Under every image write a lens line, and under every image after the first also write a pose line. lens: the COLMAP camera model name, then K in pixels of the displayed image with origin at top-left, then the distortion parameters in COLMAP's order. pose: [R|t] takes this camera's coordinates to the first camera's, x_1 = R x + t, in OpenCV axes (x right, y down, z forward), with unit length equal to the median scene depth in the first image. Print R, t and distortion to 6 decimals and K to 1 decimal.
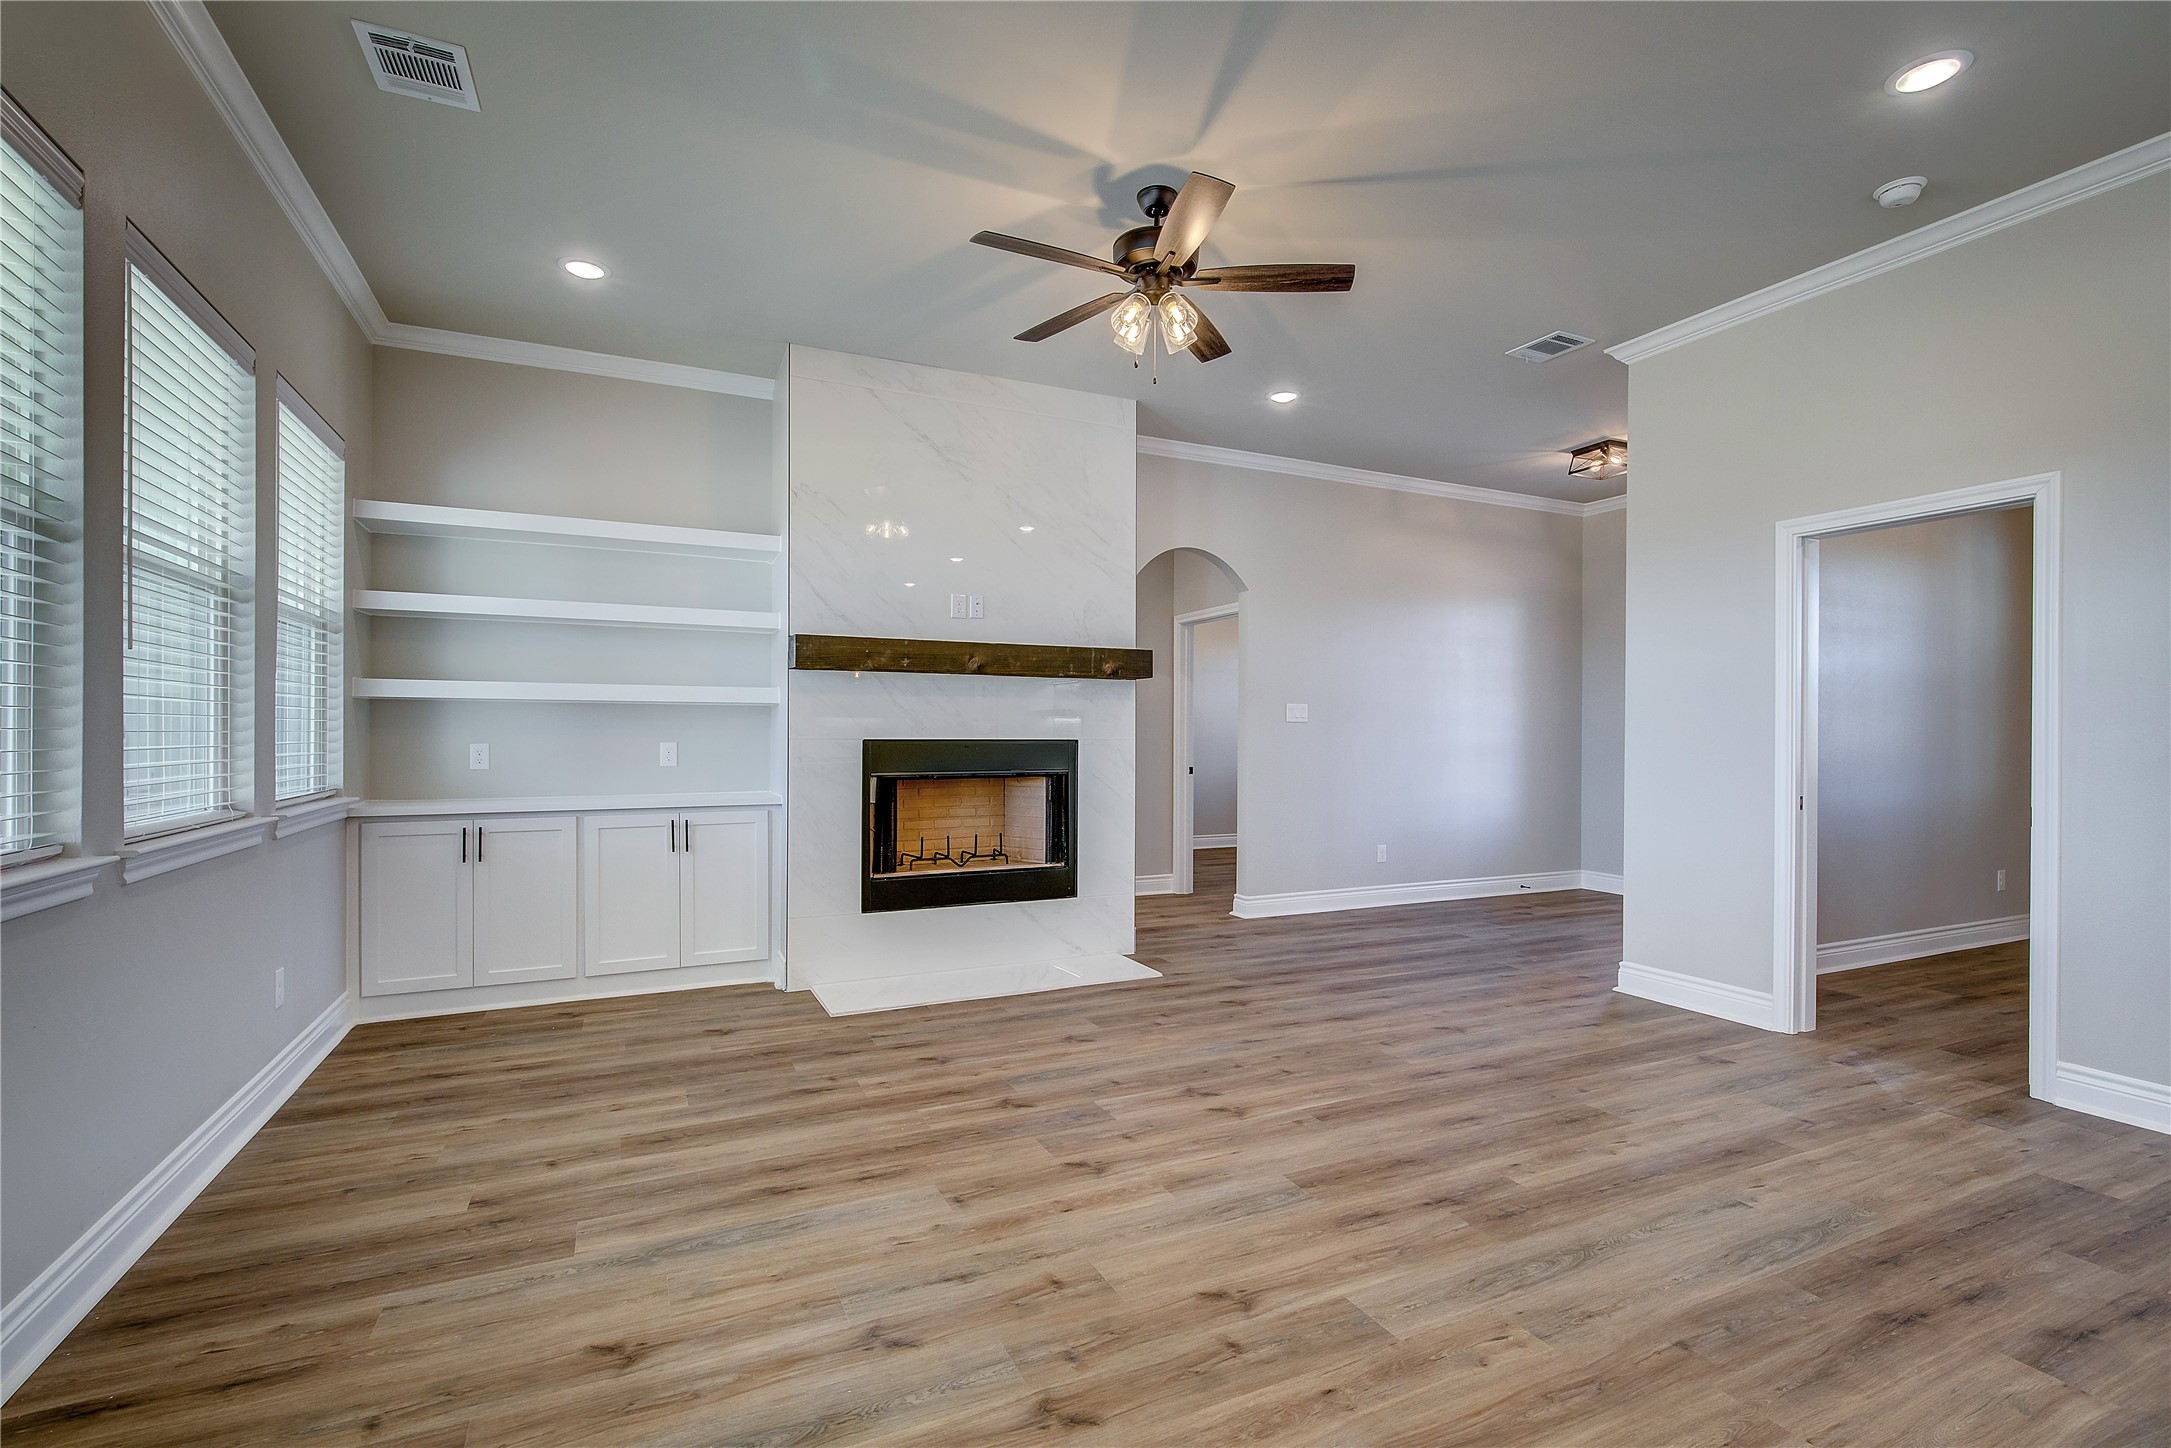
lens RADIAL K [[986.5, 0, 1098.5], [0, 986.5, 734.3], [0, 0, 1]] dist [0.002717, -0.000144]
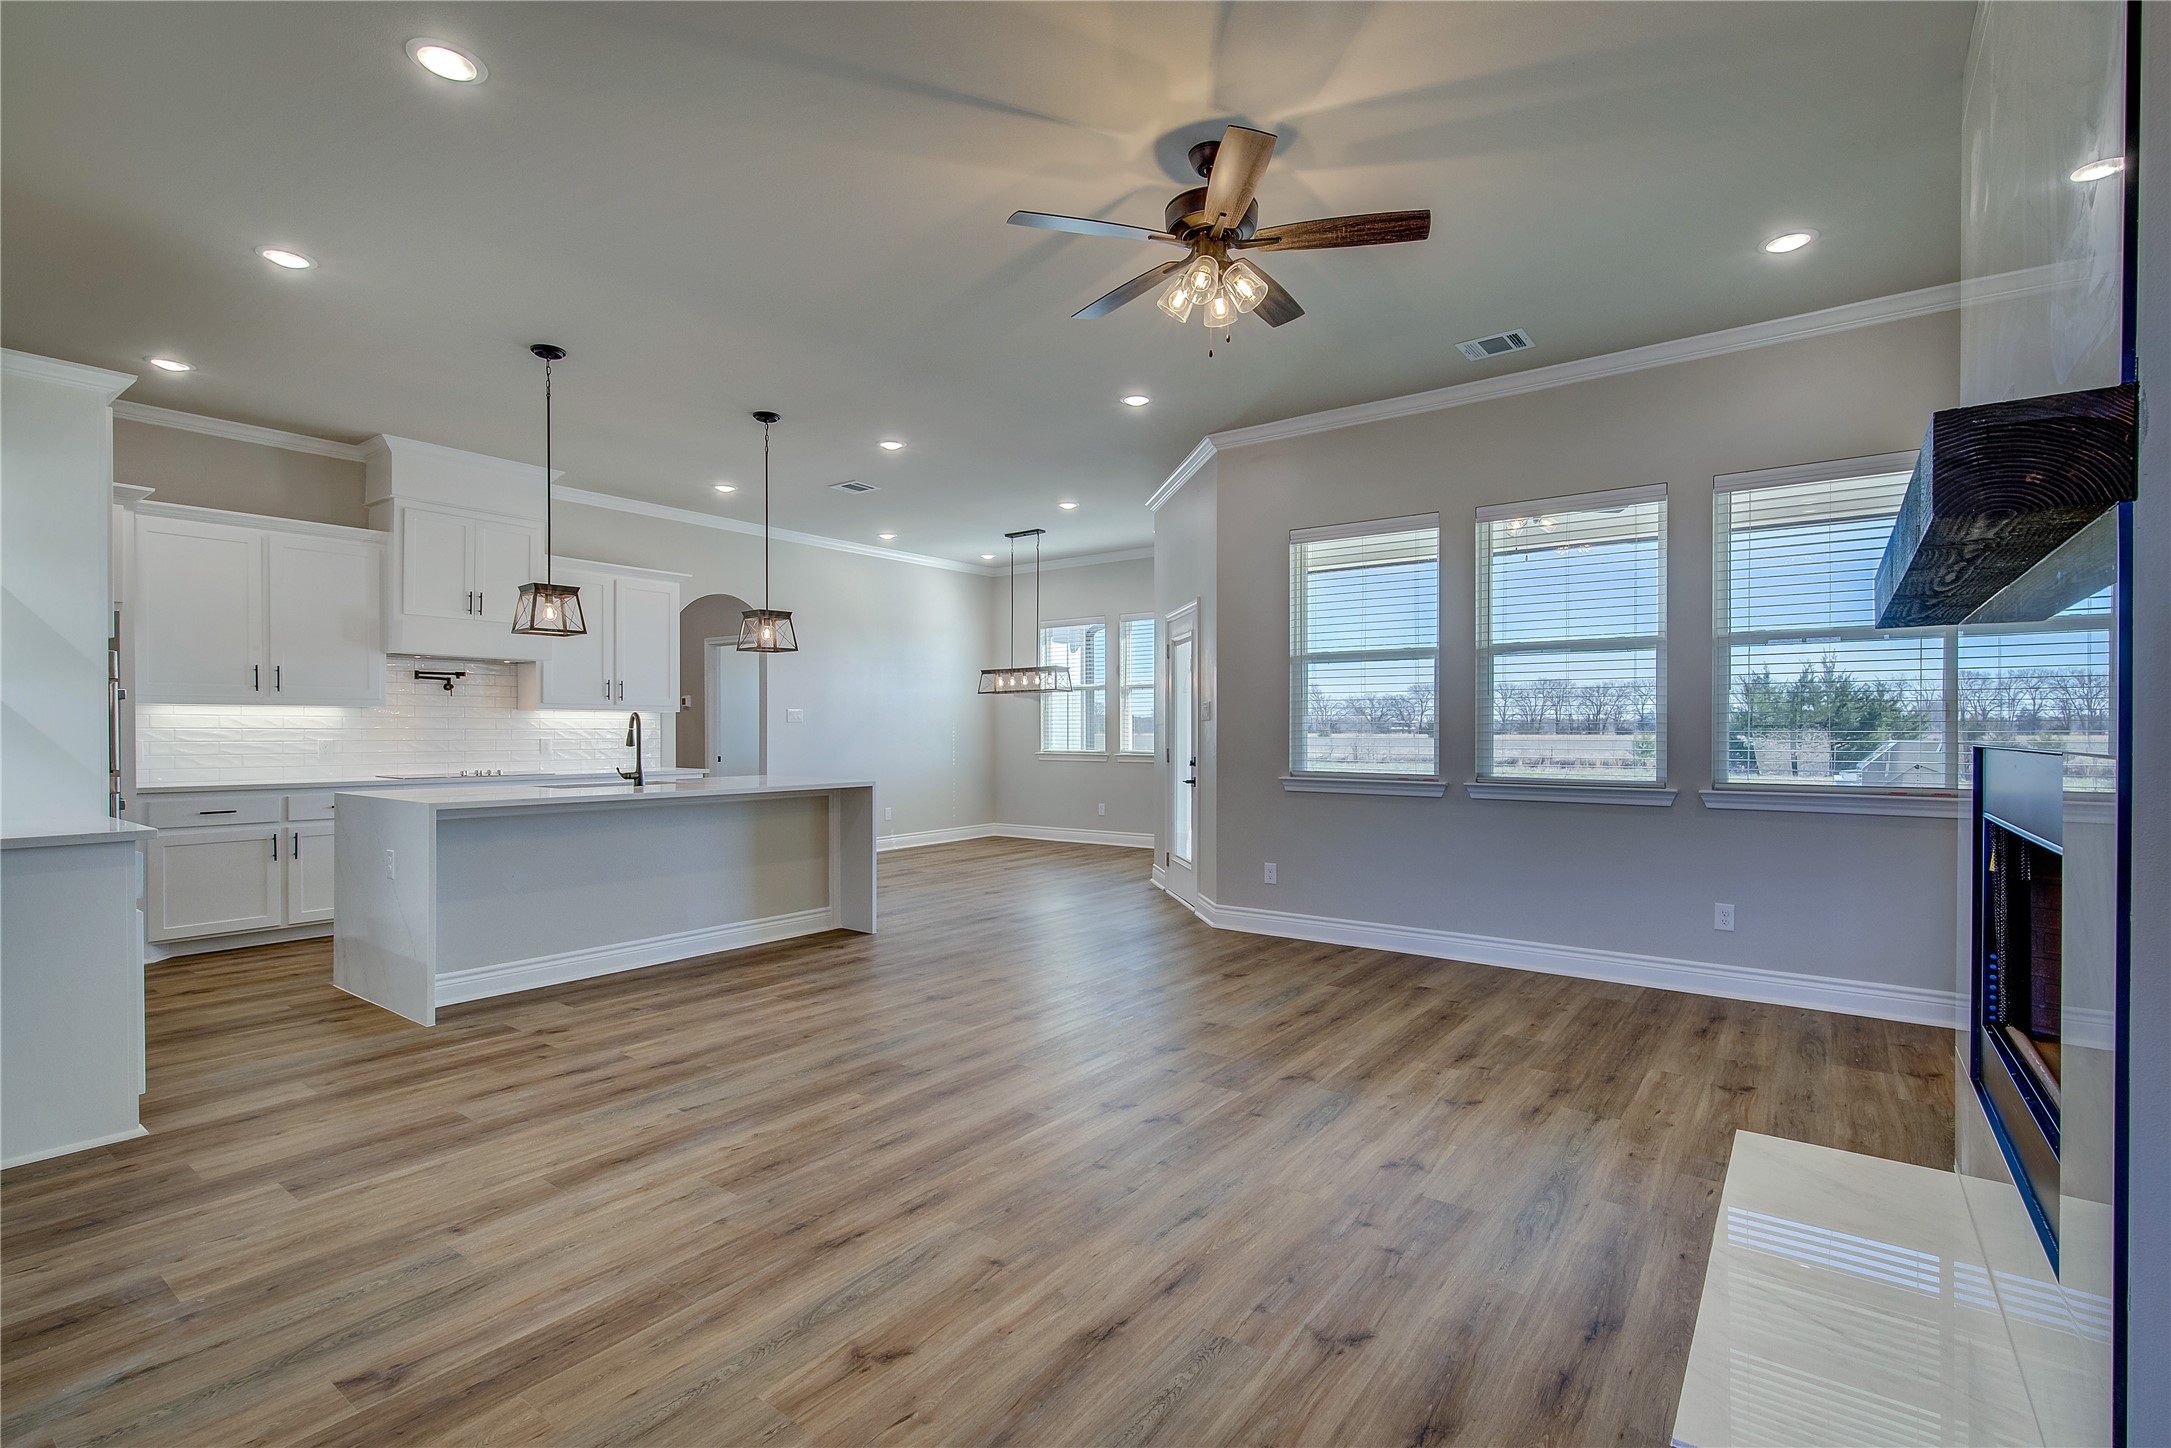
lens RADIAL K [[986.5, 0, 1098.5], [0, 986.5, 734.3], [0, 0, 1]] dist [0.002717, -0.000144]
pose [[-0.883698, -0.002252, -0.468052, 0.600159], [-0.003488, 0.999992, 0.001774, -0.000448], [0.468044, 0.003200, -0.883699, 1.814480]]
